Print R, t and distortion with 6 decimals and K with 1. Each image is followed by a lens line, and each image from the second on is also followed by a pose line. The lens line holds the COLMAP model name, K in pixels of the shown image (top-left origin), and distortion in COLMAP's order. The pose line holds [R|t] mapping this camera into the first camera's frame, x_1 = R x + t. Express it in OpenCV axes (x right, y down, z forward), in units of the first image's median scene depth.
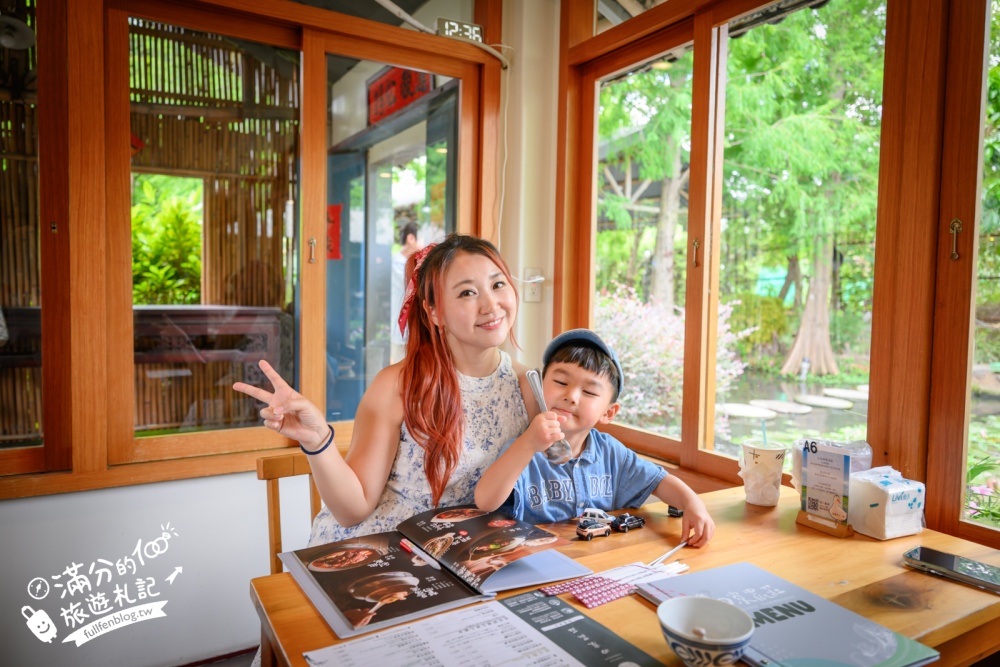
lens RADIAL K [[687.6, 0, 493.3], [0, 687.6, 327.2], [0, 0, 1]] dist [0.008521, 0.002438]
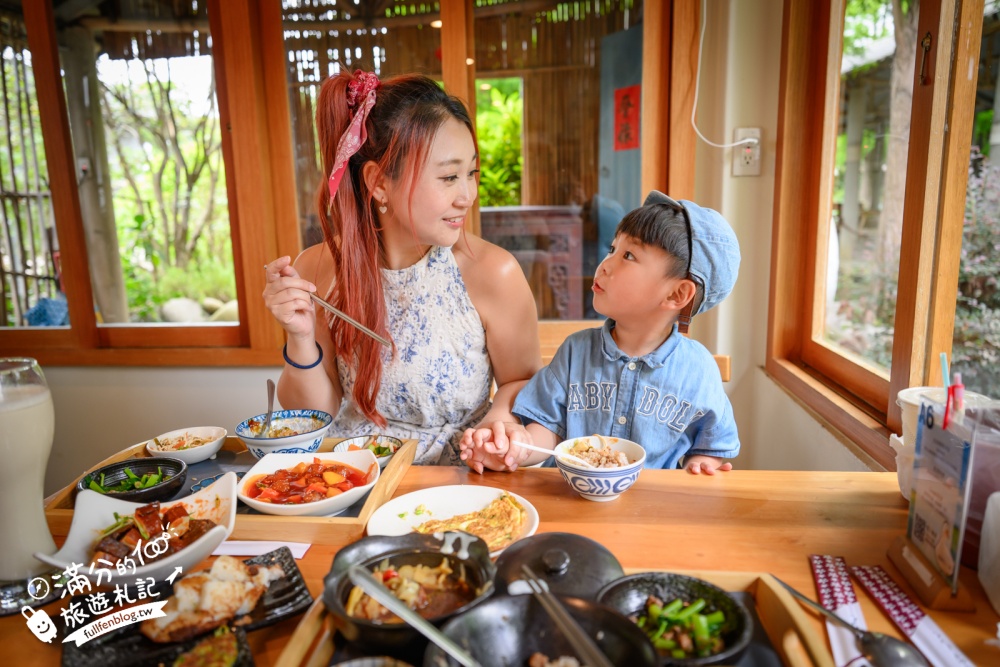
lens RADIAL K [[687.6, 0, 493.3], [0, 687.6, 327.2], [0, 0, 1]] dist [0.008521, 0.002438]
pose [[0.803137, 0.063599, -0.592389, 0.161006], [0.016711, 0.991490, 0.129103, 0.013633], [0.595559, -0.113587, 0.795240, 0.139094]]
